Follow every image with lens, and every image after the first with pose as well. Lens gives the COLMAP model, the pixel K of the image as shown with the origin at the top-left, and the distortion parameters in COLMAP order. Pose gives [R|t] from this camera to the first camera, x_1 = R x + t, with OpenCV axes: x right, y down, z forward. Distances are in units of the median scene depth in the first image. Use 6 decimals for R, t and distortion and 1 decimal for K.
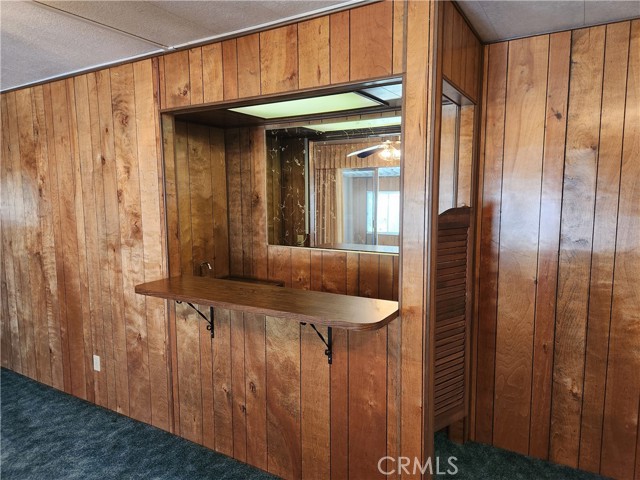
lens RADIAL K [[432.1, 0, 316.4], [0, 432.1, 238.9], [0, 0, 1]] dist [0.087074, -0.086505]
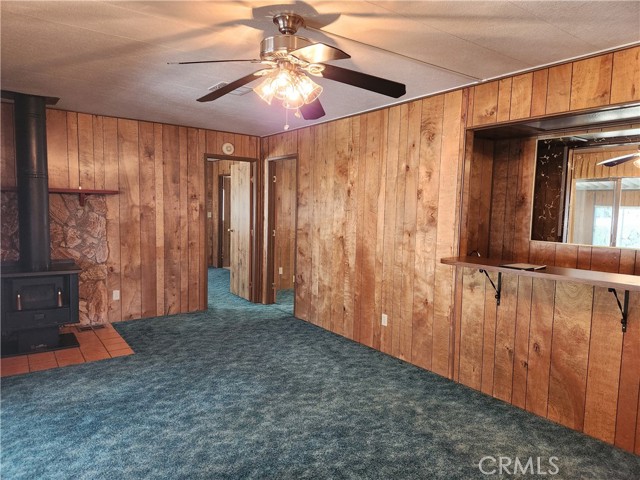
lens RADIAL K [[429.4, 0, 316.1], [0, 429.4, 243.7], [0, 0, 1]] dist [0.092743, -0.089747]
pose [[0.917591, 0.061980, -0.392665, -0.209611], [-0.072045, 0.997341, -0.010932, 0.089306], [0.390944, 0.038320, 0.919617, -0.326791]]
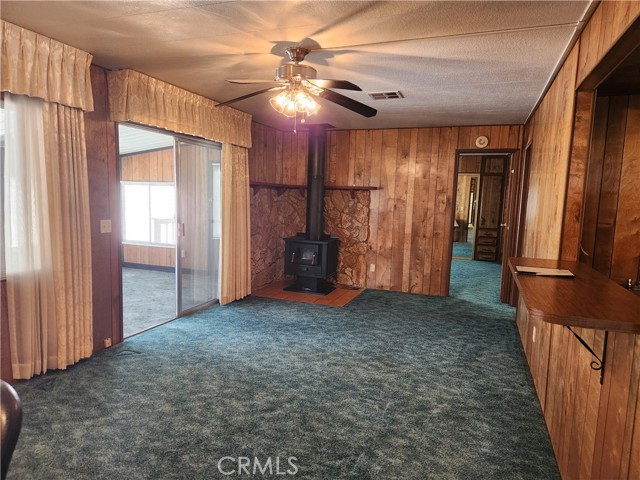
lens RADIAL K [[429.4, 0, 316.1], [0, 429.4, 243.7], [0, 0, 1]] dist [0.092743, -0.089747]
pose [[0.176776, 0.123284, -0.976499, 0.493339], [-0.139534, 0.985243, 0.099128, 0.029614], [0.974310, 0.118731, 0.191370, 0.255520]]
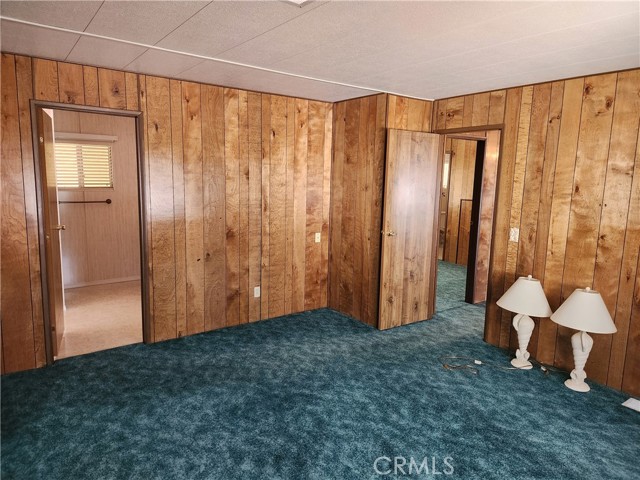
lens RADIAL K [[432.1, 0, 316.4], [0, 432.1, 238.9], [0, 0, 1]] dist [0.087074, -0.086505]
pose [[0.396211, -0.125758, 0.909506, -1.833967], [0.075966, 0.991669, 0.104026, -0.053825], [-0.915012, 0.027876, 0.402463, 0.574972]]
